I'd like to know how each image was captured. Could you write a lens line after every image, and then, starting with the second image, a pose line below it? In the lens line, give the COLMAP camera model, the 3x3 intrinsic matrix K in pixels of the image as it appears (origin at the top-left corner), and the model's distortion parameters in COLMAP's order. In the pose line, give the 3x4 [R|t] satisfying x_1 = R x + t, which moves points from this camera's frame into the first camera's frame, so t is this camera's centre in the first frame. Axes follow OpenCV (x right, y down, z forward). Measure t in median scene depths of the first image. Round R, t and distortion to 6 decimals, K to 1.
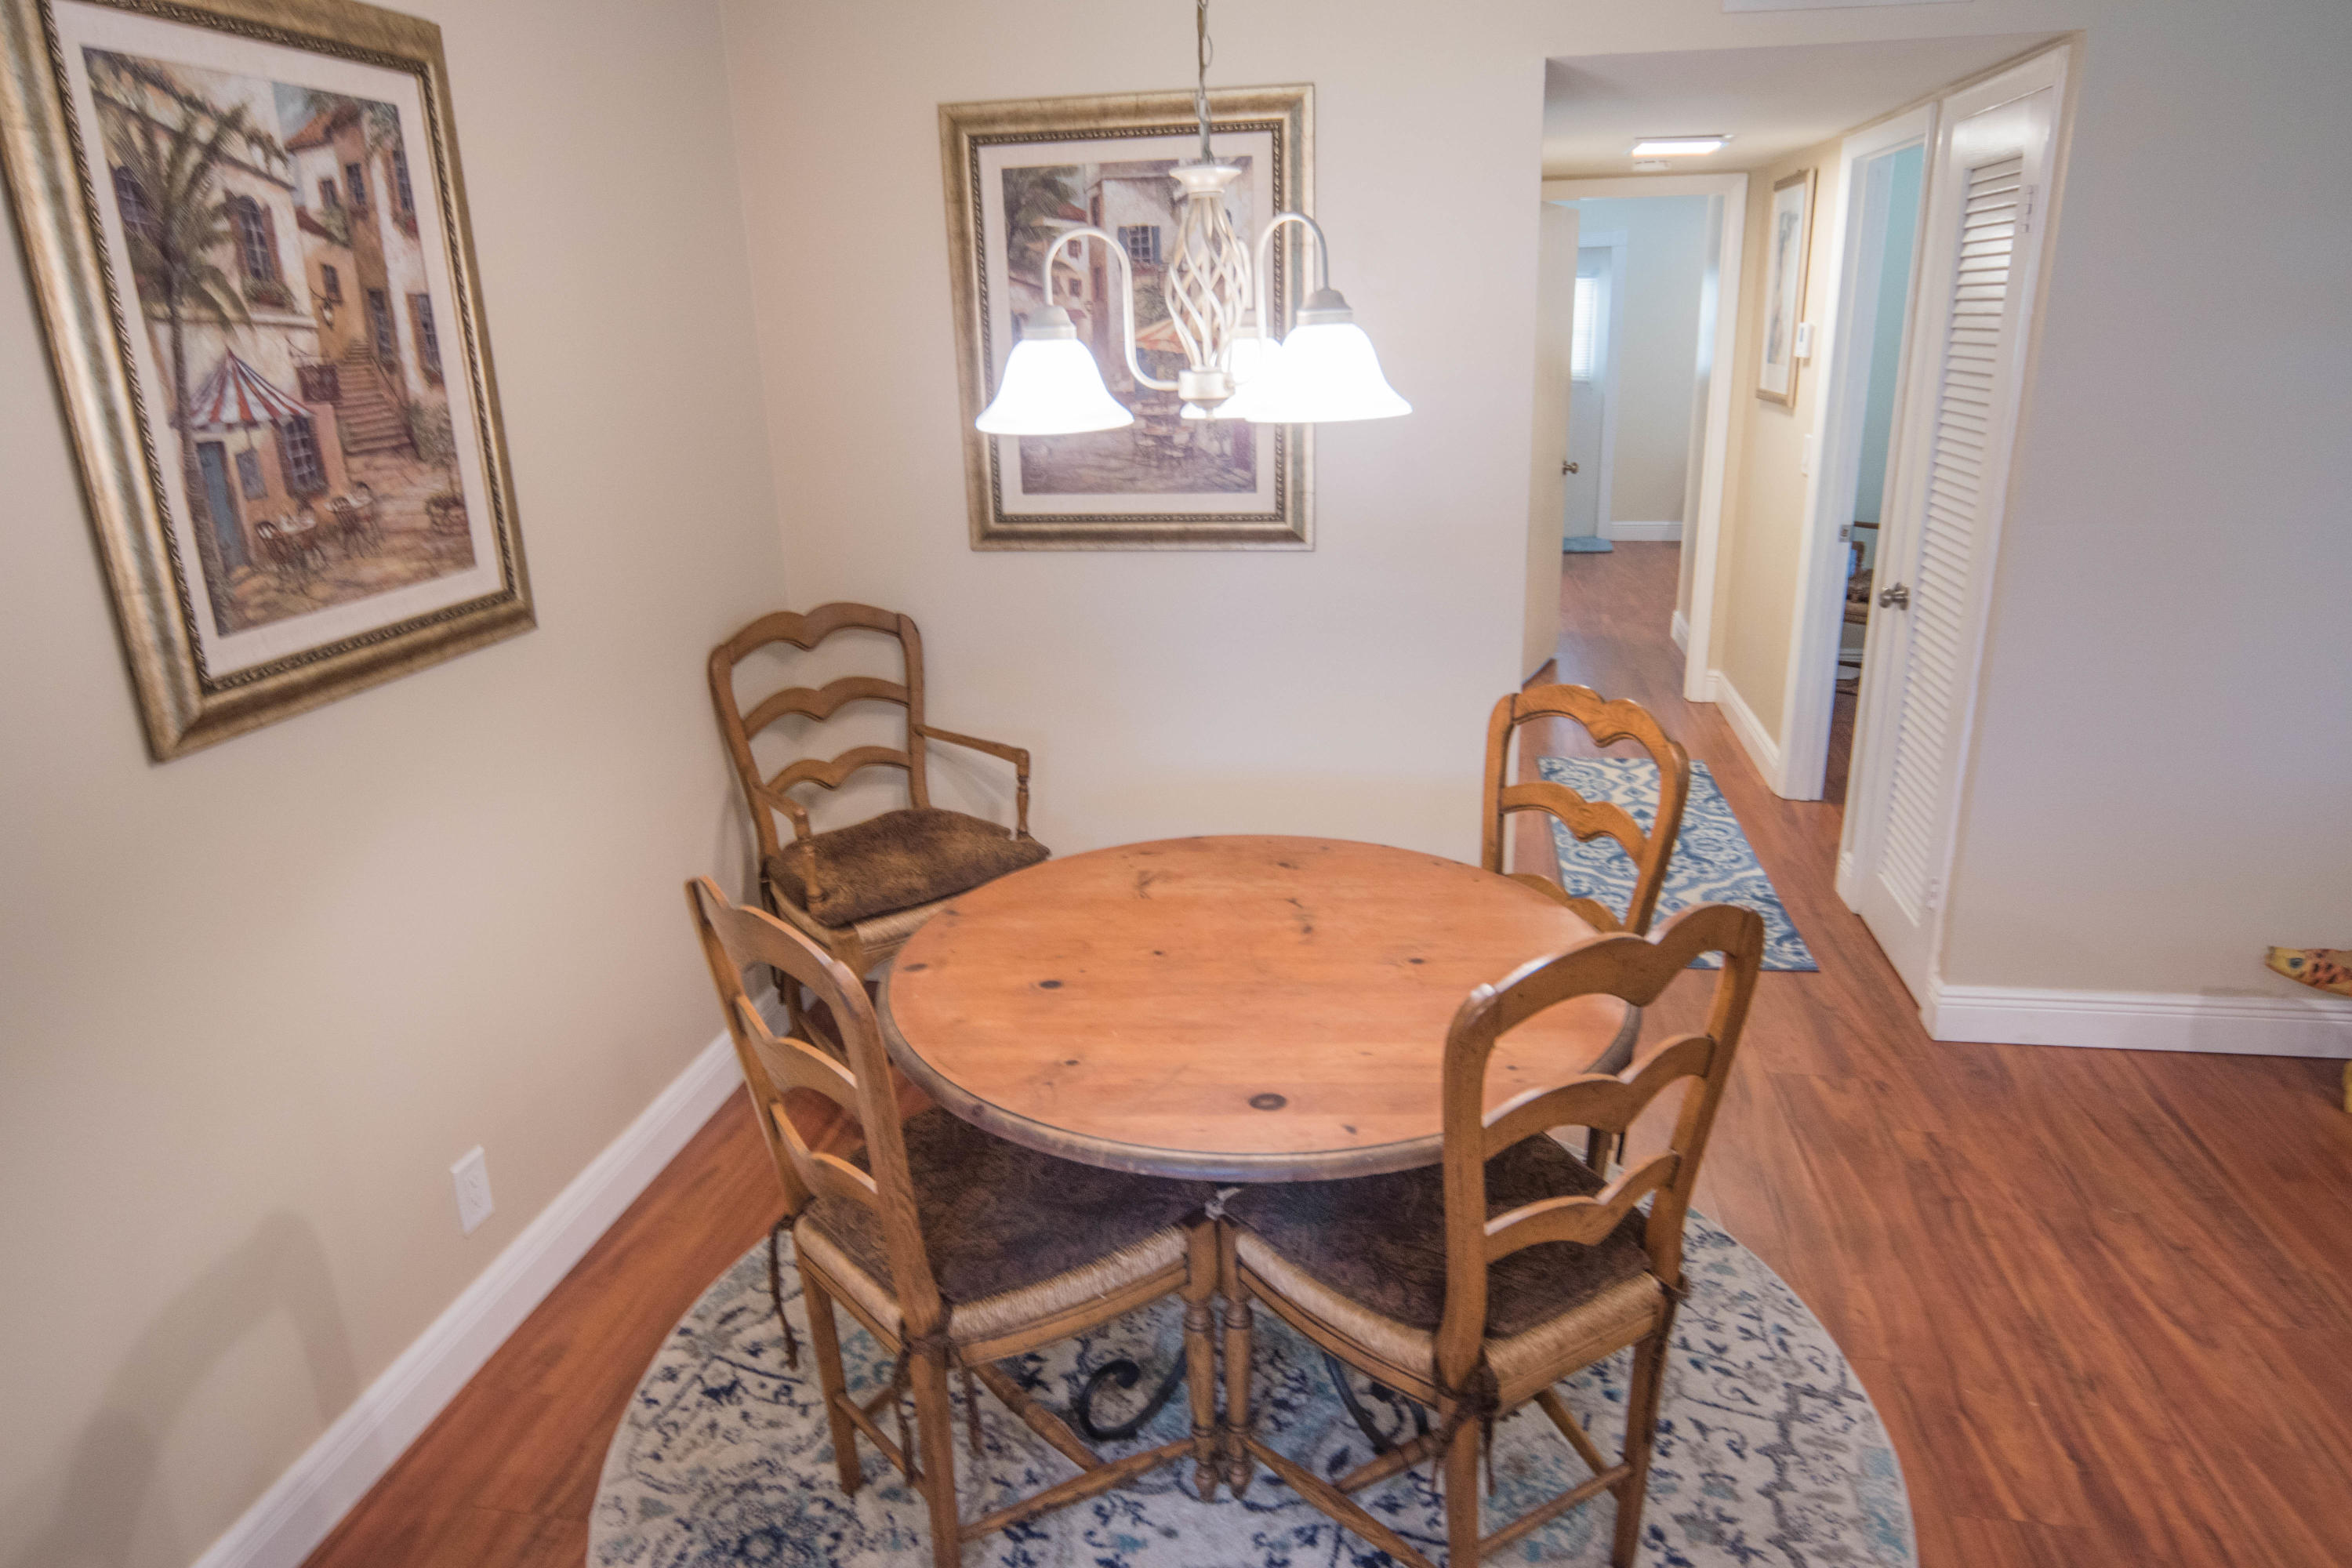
lens RADIAL K [[1487.6, 0, 1176.0], [0, 1487.6, 784.0], [0, 0, 1]] dist [0.002261, 0.000061]
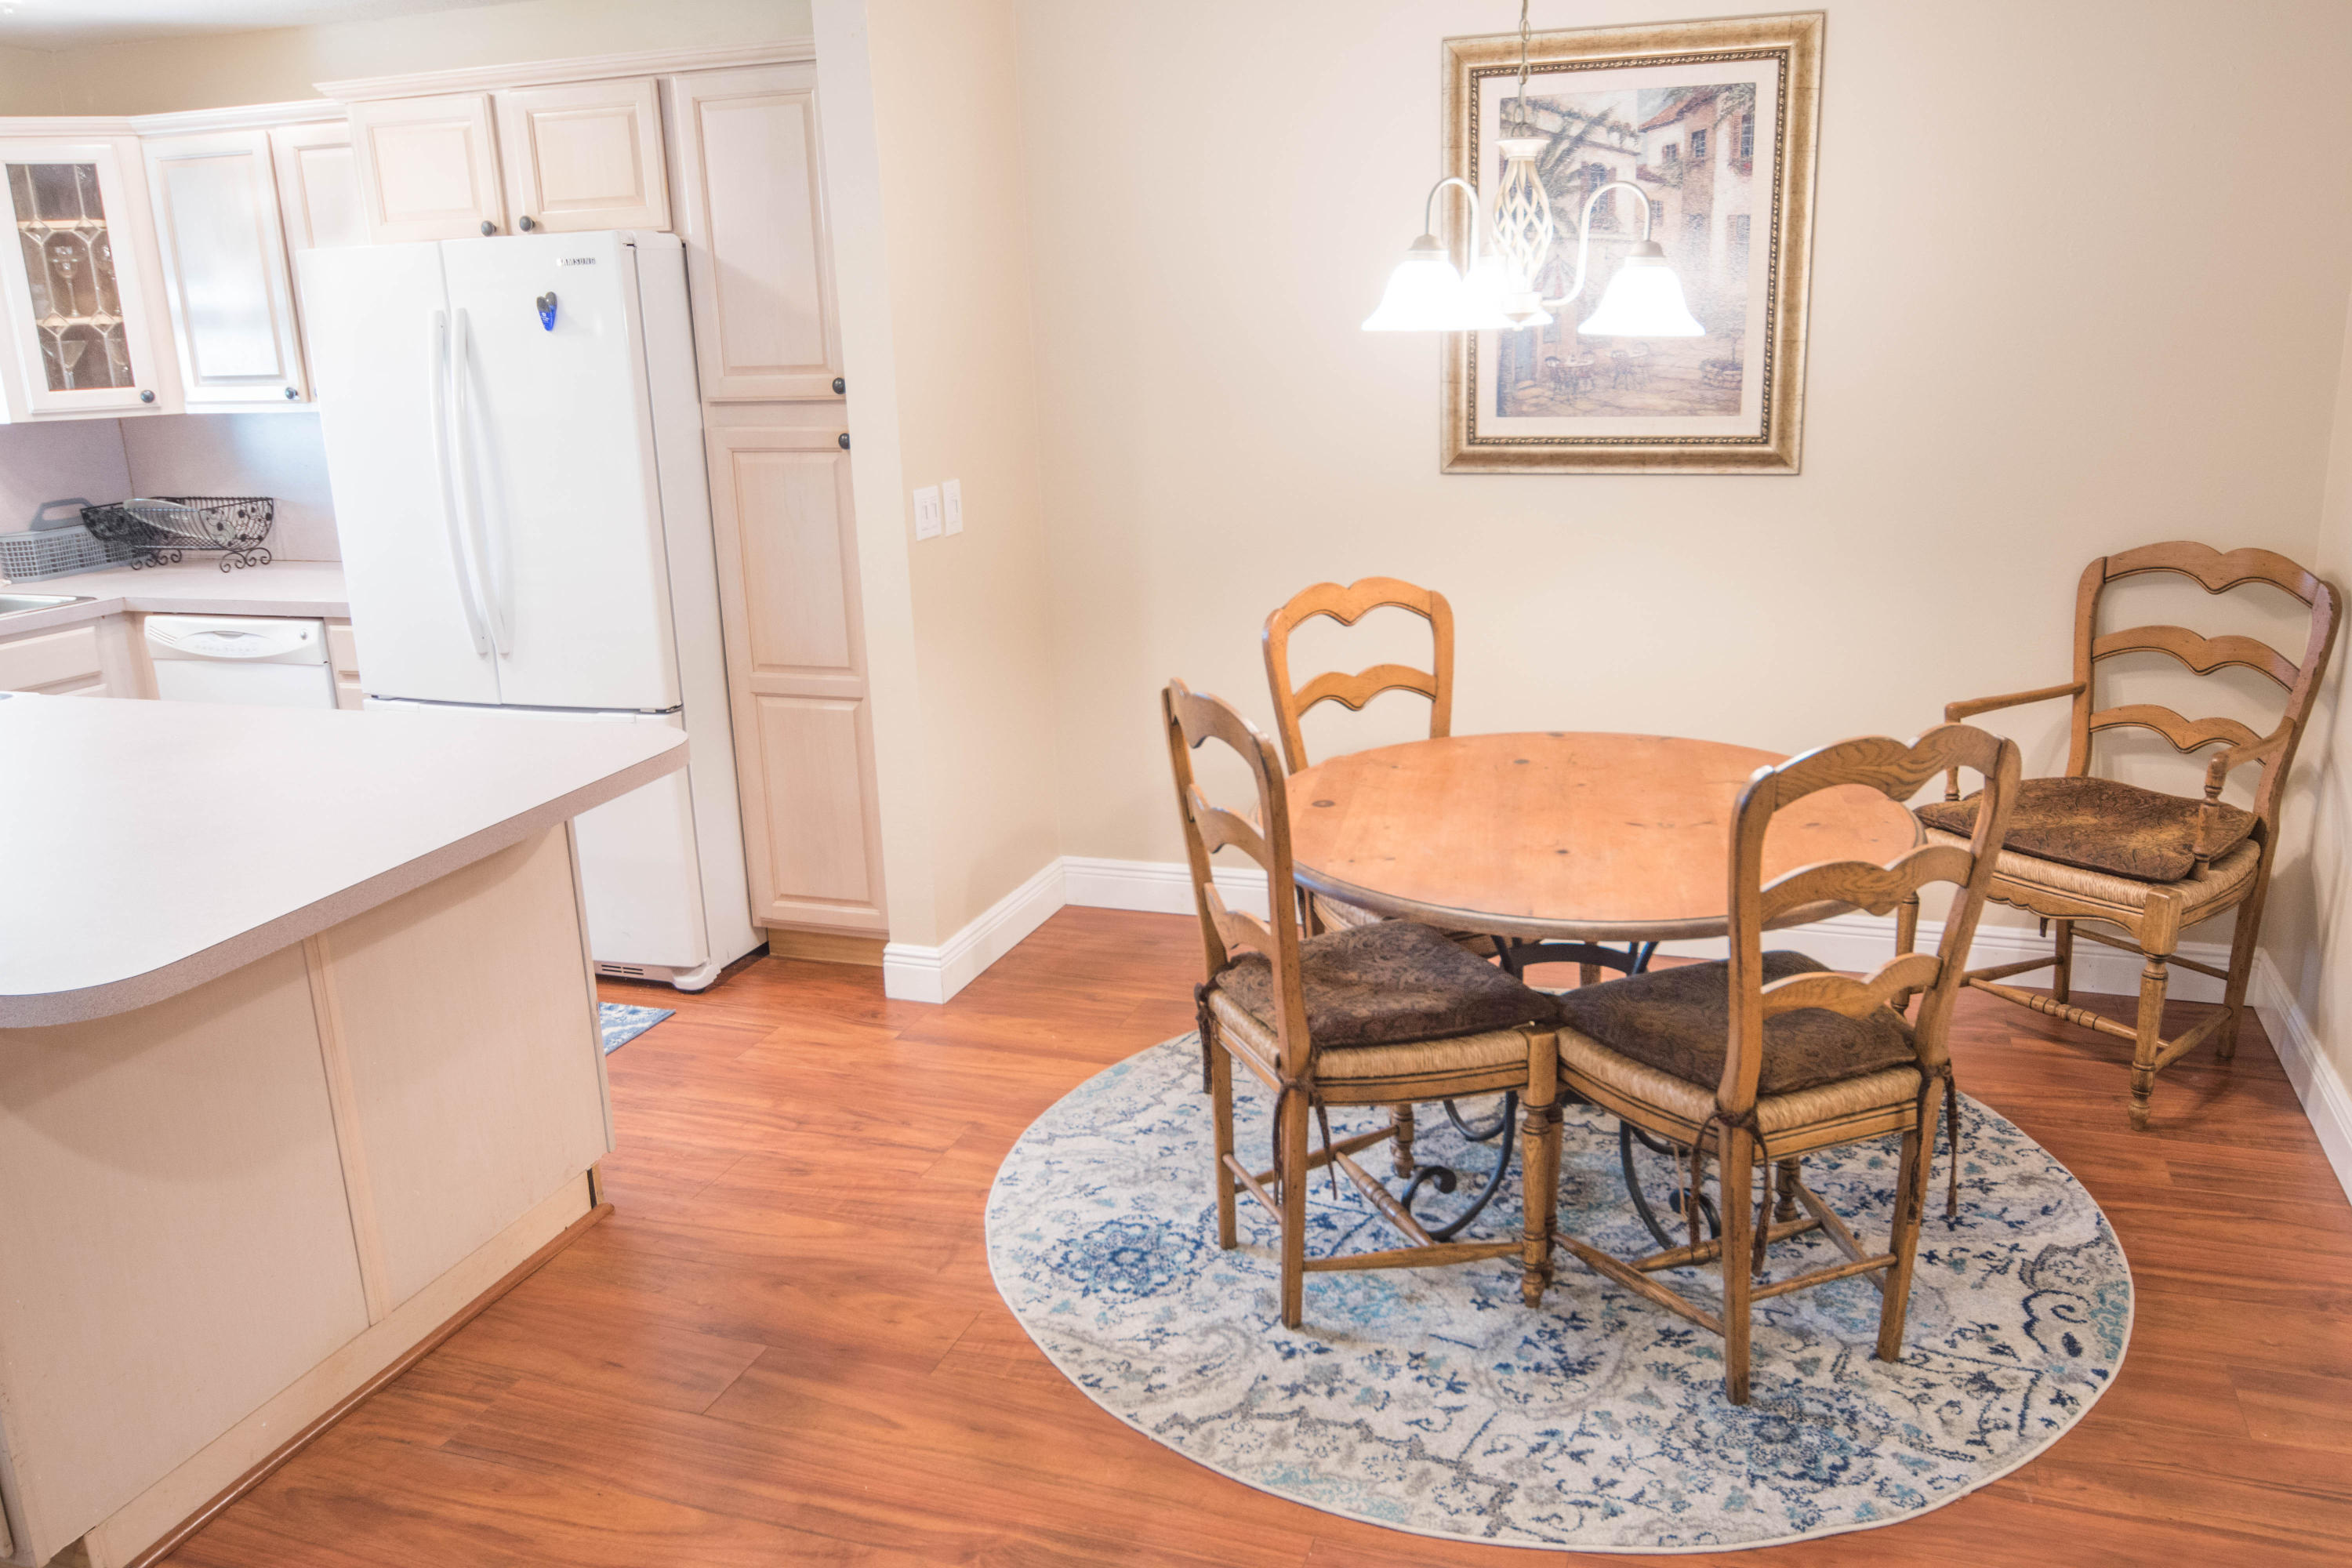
lens RADIAL K [[1844.1, 0, 1176.0], [0, 1844.1, 784.0], [0, 0, 1]] dist [-0.002200, 0.000140]
pose [[-0.176487, 0.287697, -0.941320, 1.499960], [-0.266448, 0.906663, 0.327060, -0.293495], [0.947554, 0.308534, -0.083358, 0.877021]]
